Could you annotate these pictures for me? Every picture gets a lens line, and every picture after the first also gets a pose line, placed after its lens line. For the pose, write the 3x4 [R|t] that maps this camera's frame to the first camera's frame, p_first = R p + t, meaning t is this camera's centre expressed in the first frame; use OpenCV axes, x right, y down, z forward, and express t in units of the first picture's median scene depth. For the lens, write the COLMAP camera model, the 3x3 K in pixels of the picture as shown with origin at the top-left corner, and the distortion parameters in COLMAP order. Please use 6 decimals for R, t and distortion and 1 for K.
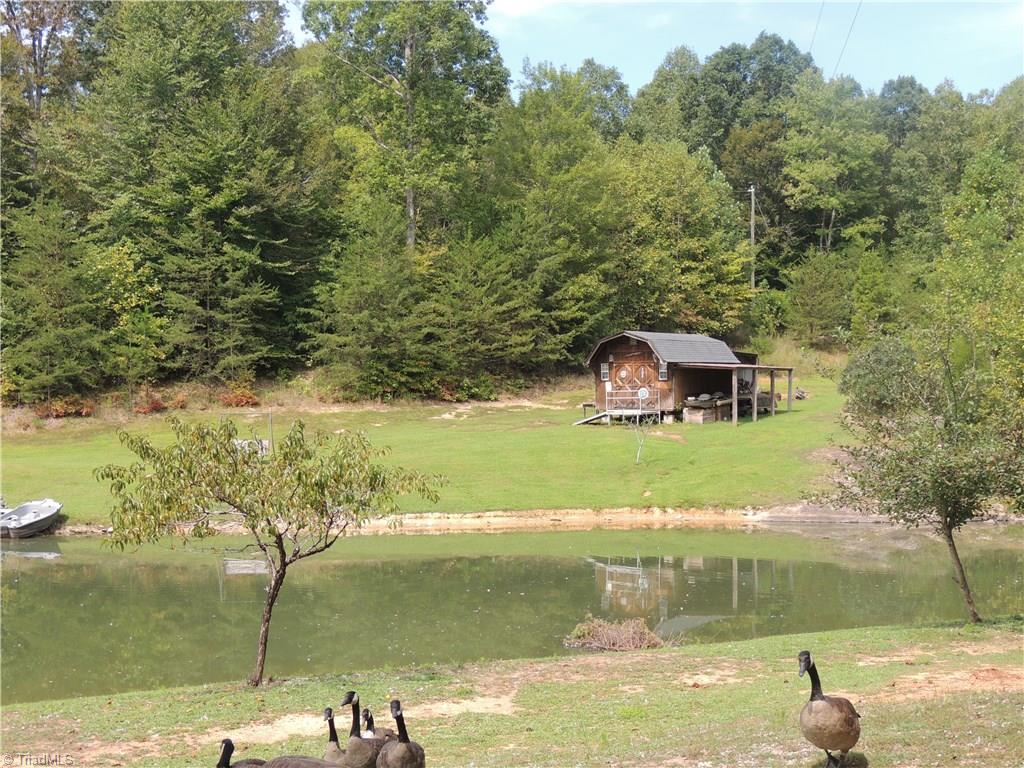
lens RADIAL K [[1381.0, 0, 512.0], [0, 1381.0, 384.0], [0, 0, 1]] dist [-0.069587, 0.010310]
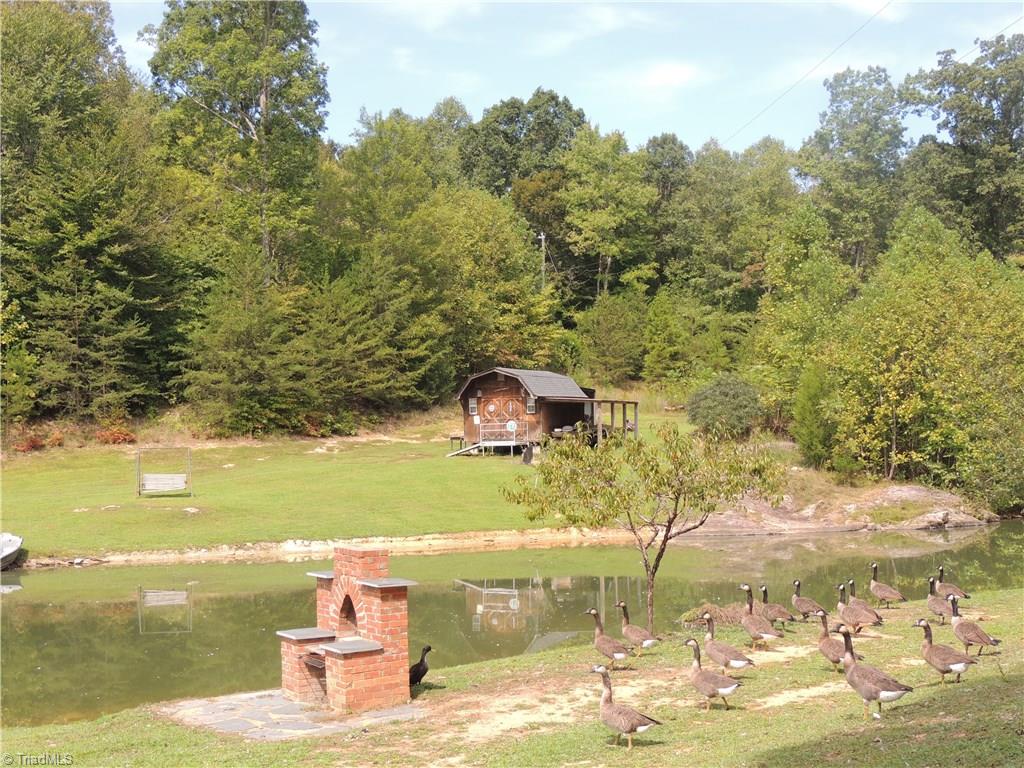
lens RADIAL K [[1381.0, 0, 512.0], [0, 1381.0, 384.0], [0, 0, 1]] dist [-0.069587, 0.010310]
pose [[0.974985, -0.004780, 0.222219, -0.131978], [0.011788, 0.999474, -0.030220, 0.006256], [-0.221958, 0.032084, 0.974528, -0.040641]]
